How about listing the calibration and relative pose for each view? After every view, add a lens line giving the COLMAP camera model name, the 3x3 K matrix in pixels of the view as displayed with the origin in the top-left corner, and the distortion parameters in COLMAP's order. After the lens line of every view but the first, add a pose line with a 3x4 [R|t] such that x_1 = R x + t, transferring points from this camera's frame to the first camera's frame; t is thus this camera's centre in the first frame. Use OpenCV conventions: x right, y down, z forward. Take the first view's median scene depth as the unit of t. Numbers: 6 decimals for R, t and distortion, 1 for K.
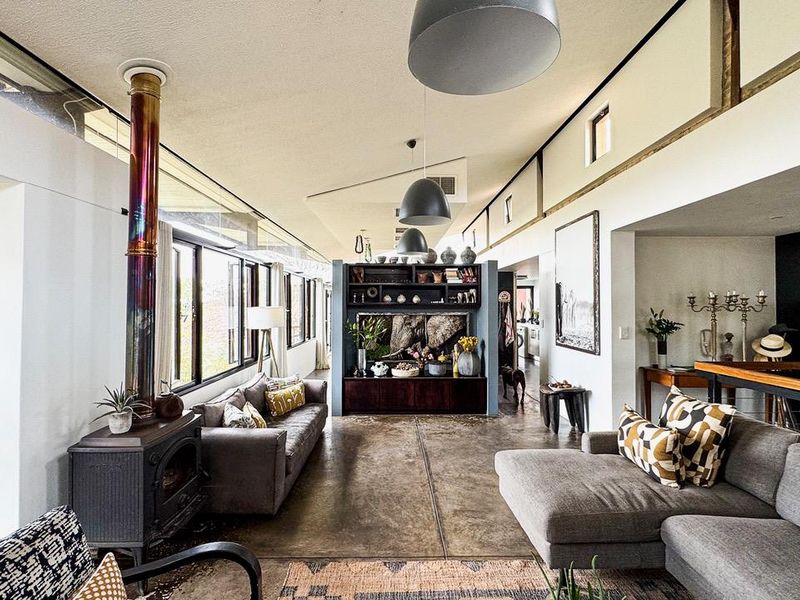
lens RADIAL K [[418.9, 0, 401.1], [0, 418.9, 300.6], [0, 0, 1]] dist [-0.011646, 0.001176]
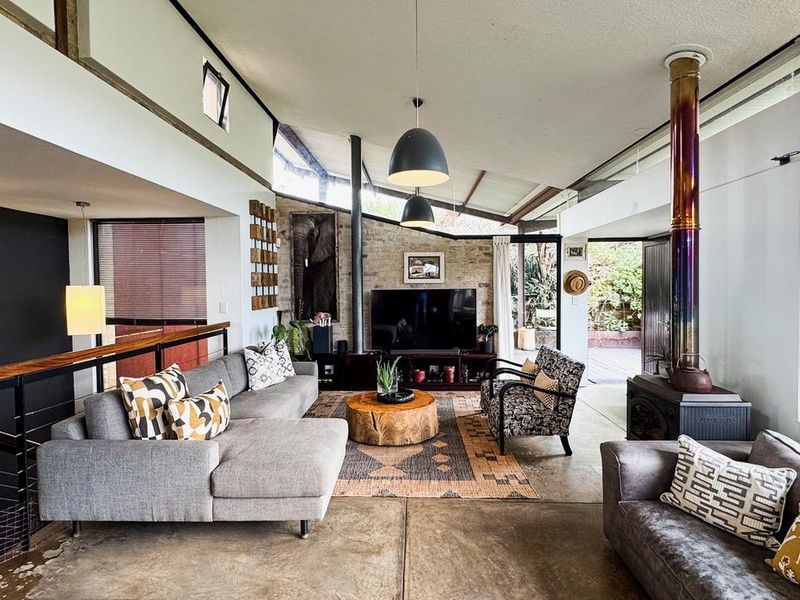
lens RADIAL K [[418.9, 0, 400.4], [0, 418.9, 298.0], [0, 0, 1]] dist [-0.011646, 0.001176]
pose [[-0.998400, 0.008190, 0.055956, 0.046759], [0.009076, 0.999837, 0.015601, 0.037560], [-0.055819, 0.016084, -0.998311, 1.803551]]
